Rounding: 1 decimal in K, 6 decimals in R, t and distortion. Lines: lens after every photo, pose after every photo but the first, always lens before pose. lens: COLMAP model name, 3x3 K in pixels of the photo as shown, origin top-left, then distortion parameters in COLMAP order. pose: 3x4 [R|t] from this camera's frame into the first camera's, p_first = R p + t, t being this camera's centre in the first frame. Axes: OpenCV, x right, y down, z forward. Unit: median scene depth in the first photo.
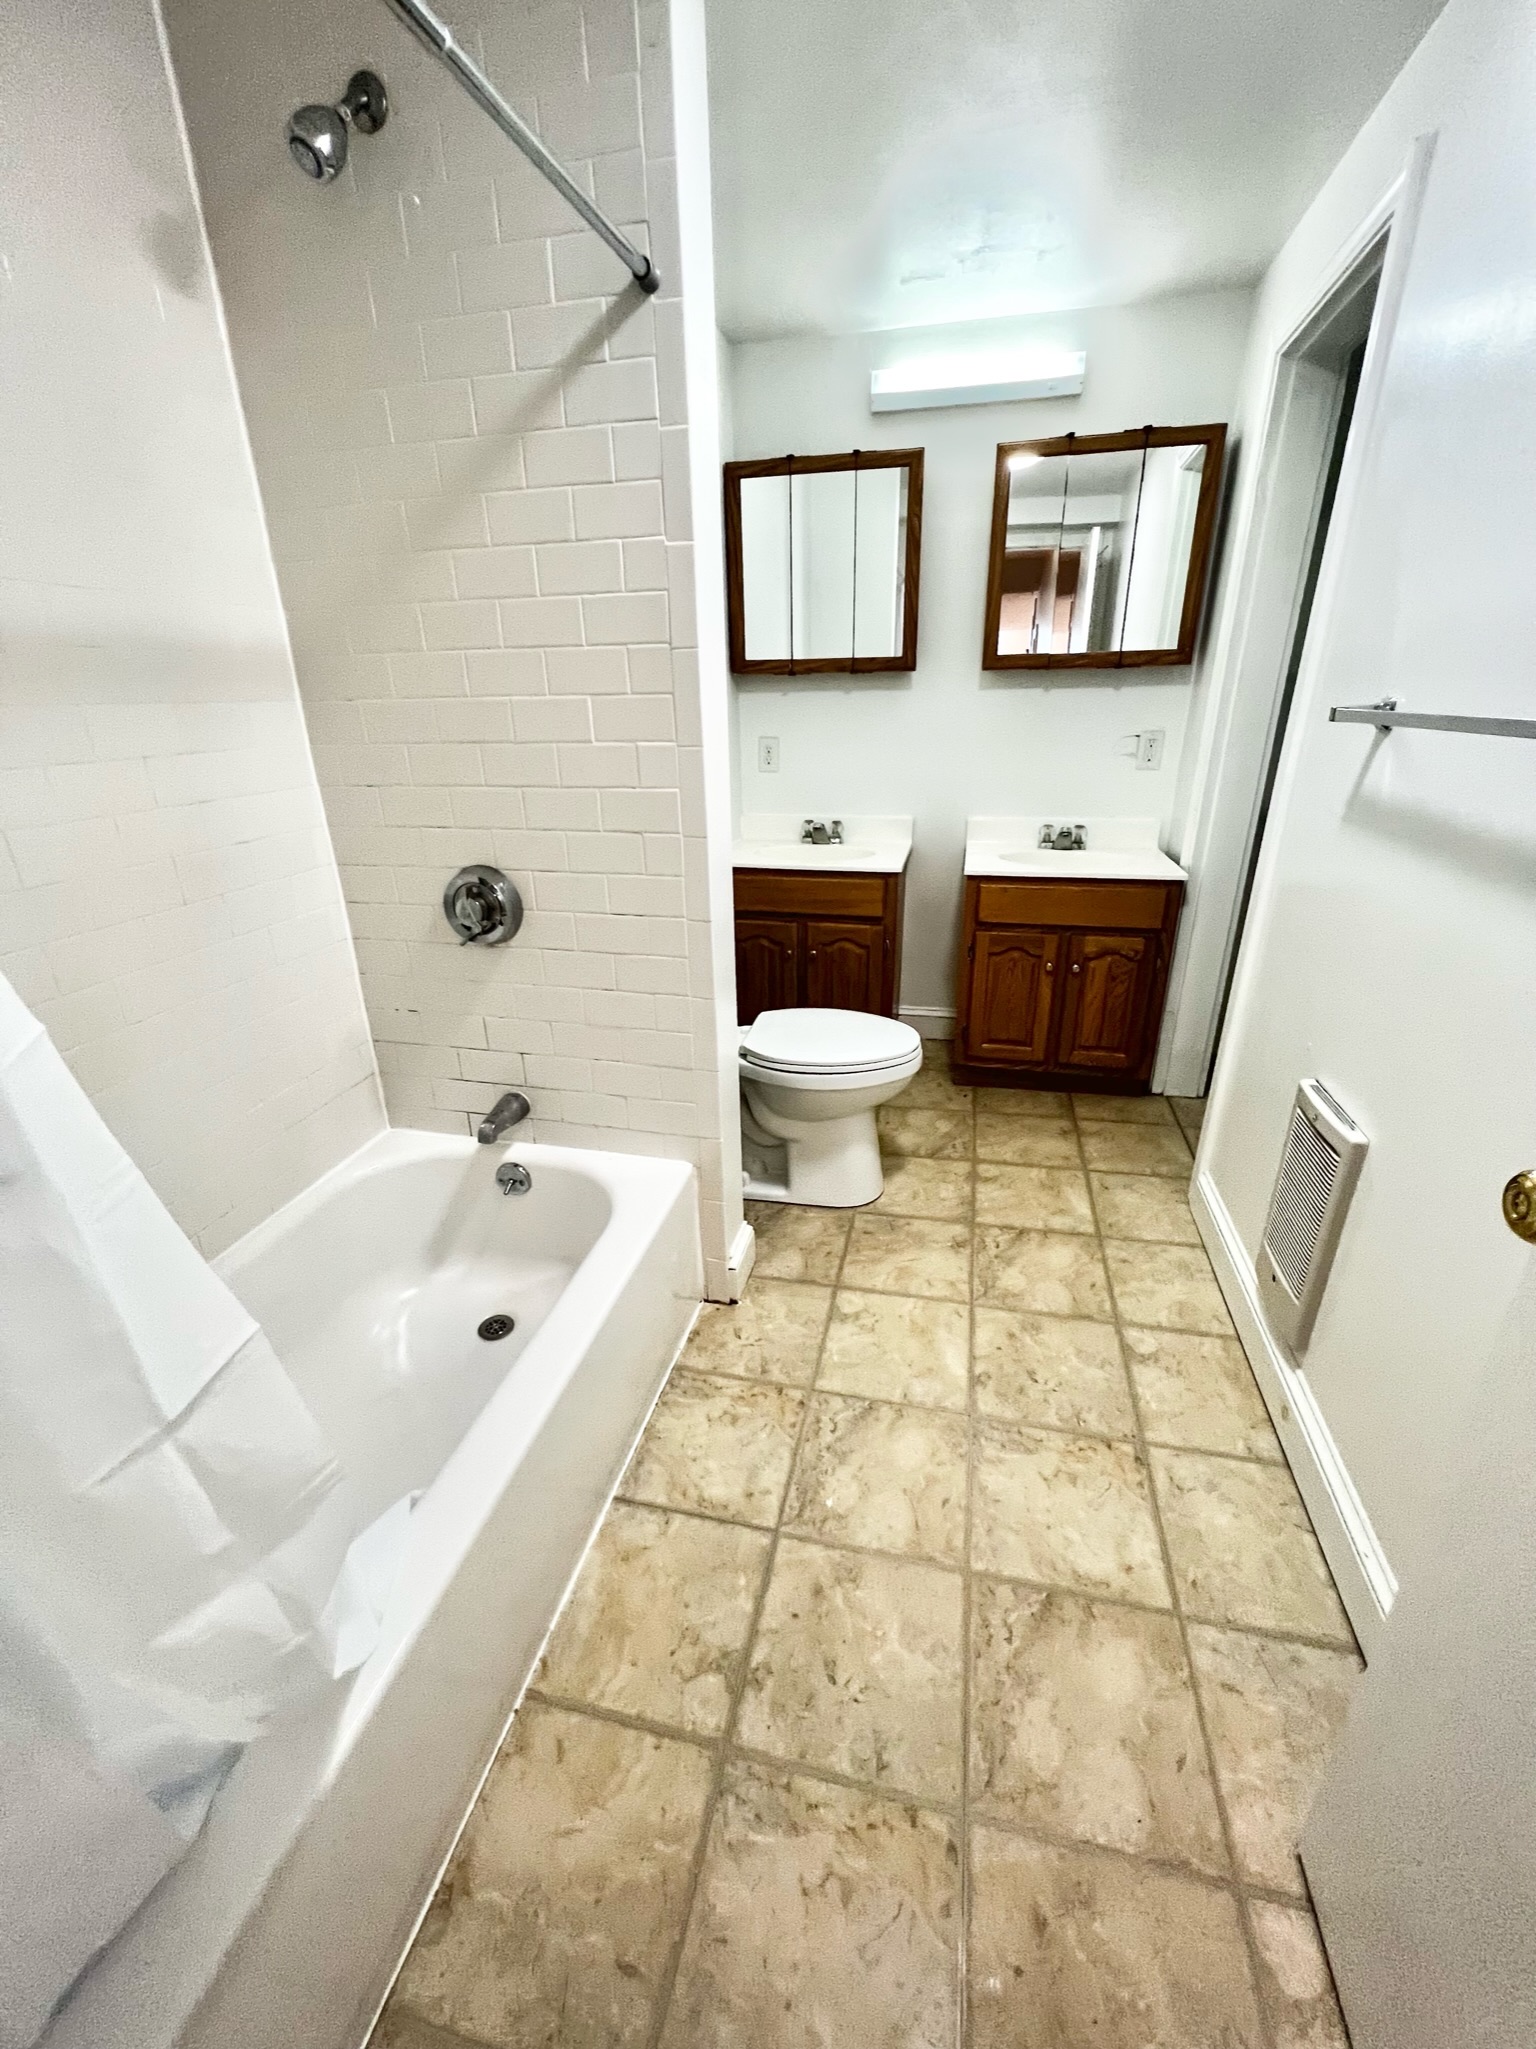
lens RADIAL K [[824.4, 0, 768.0], [0, 824.4, 1024.5], [0, 0, 1]] dist [0.001394, 0.000142]
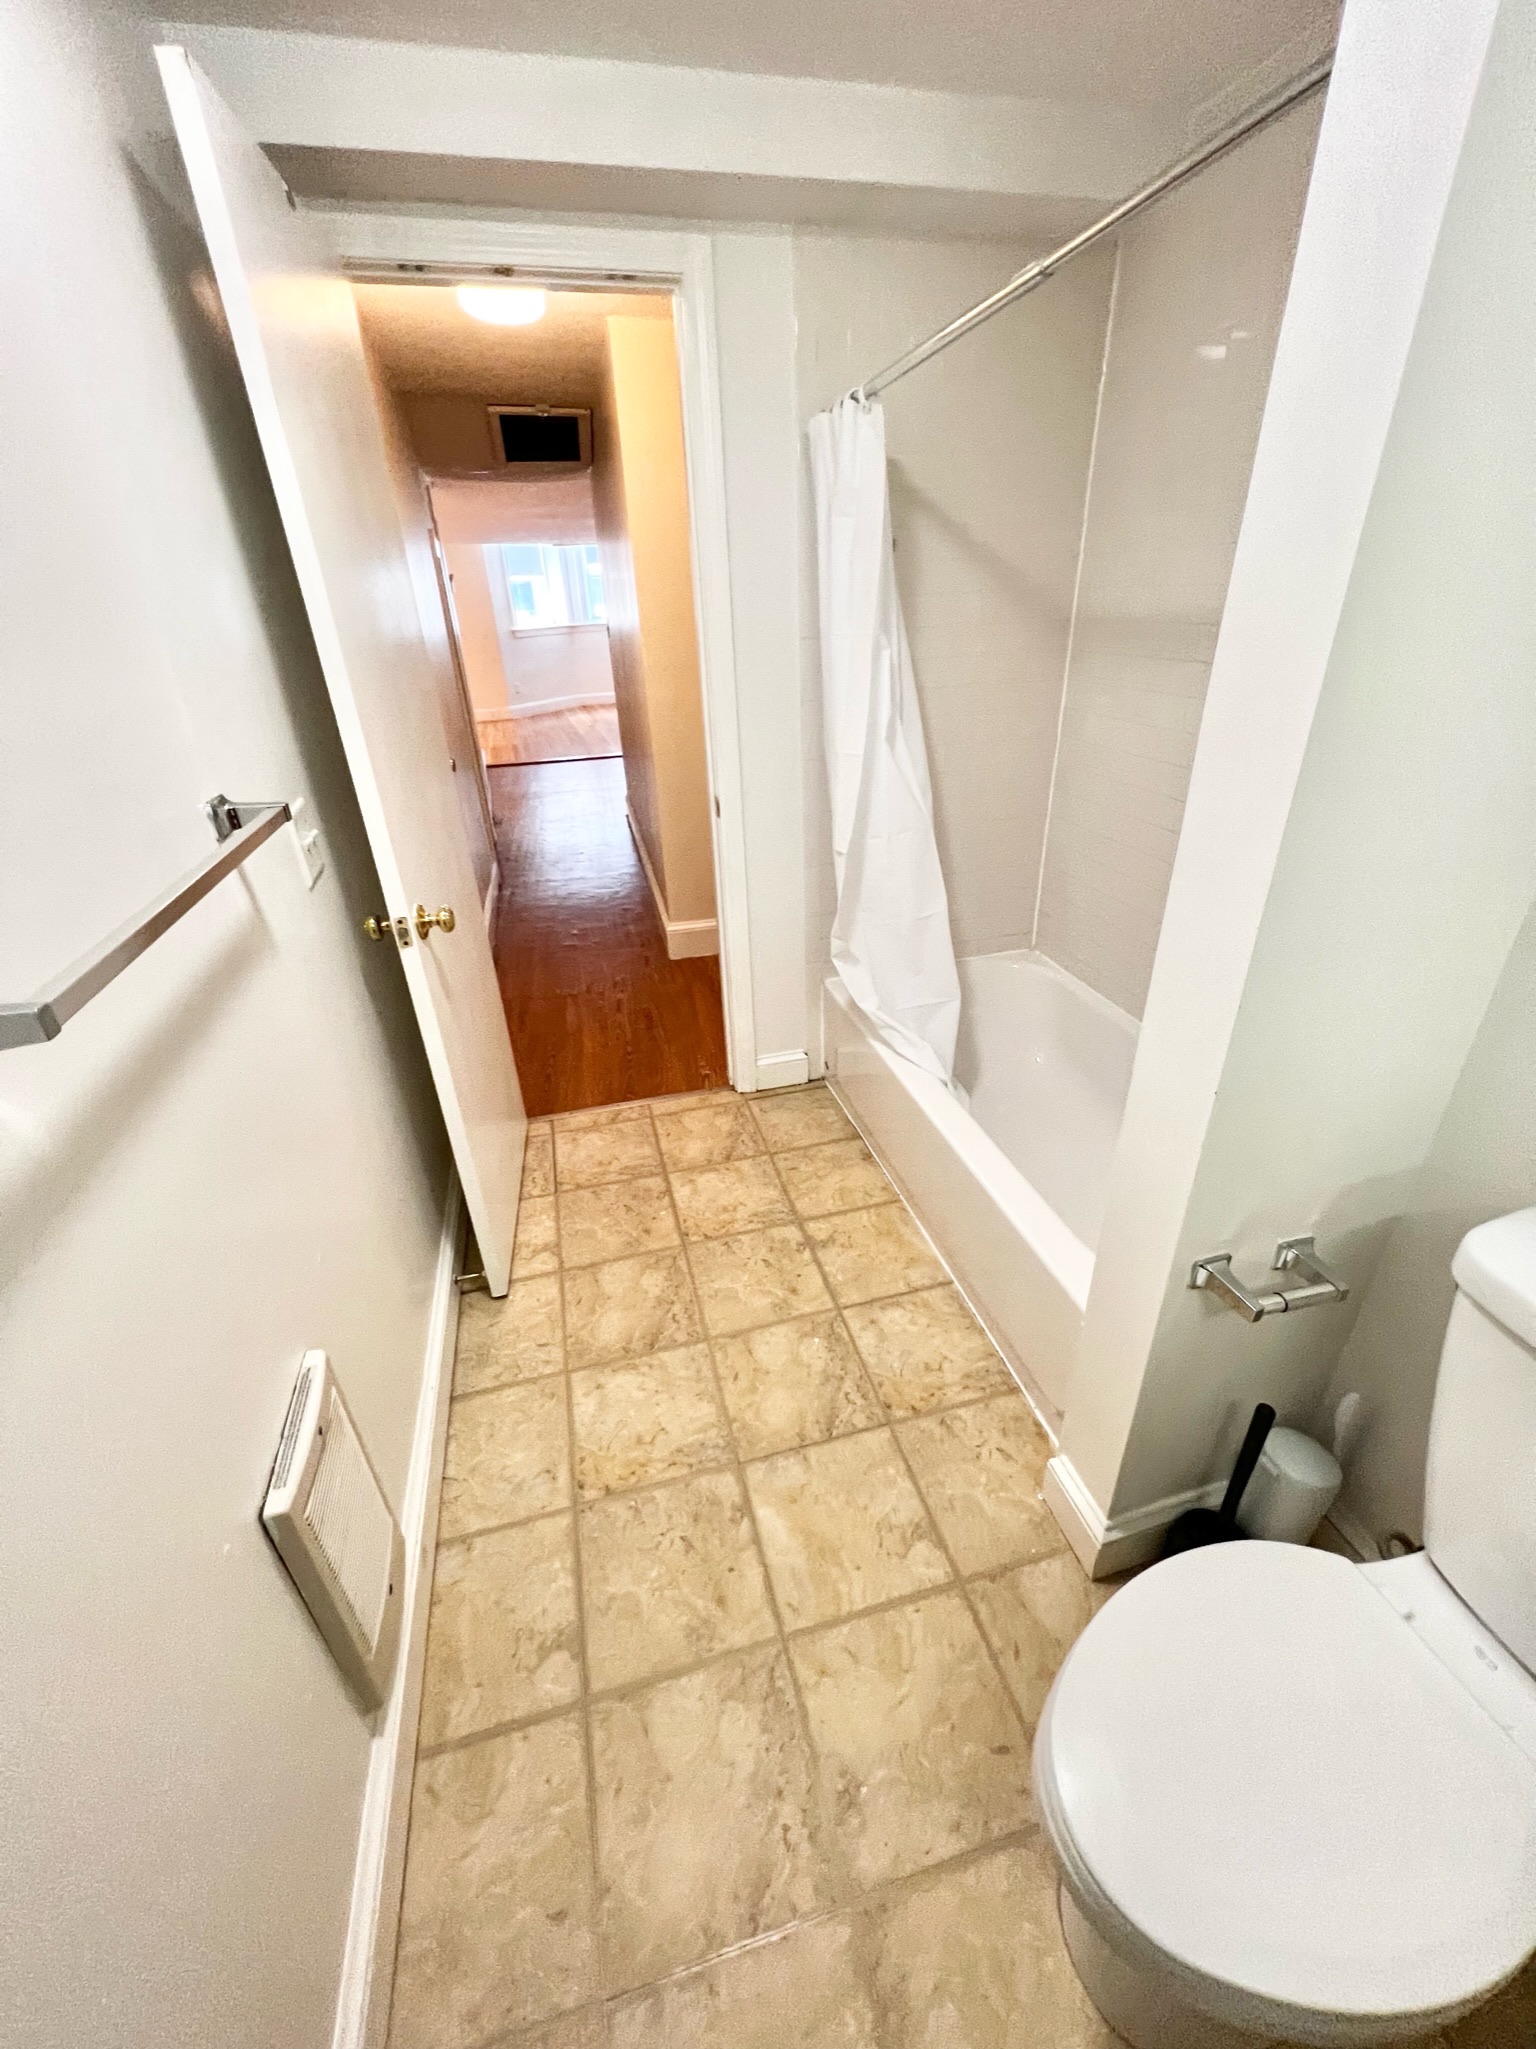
lens RADIAL K [[816.2, 0, 768.0], [0, 816.2, 1024.5], [0, 0, 1]] dist [-0.002685, 0.000680]
pose [[-0.878244, 0.264088, -0.398680, 0.501274], [-0.134667, 0.663370, 0.736074, -0.654085], [0.458860, 0.700142, -0.547037, 1.270805]]
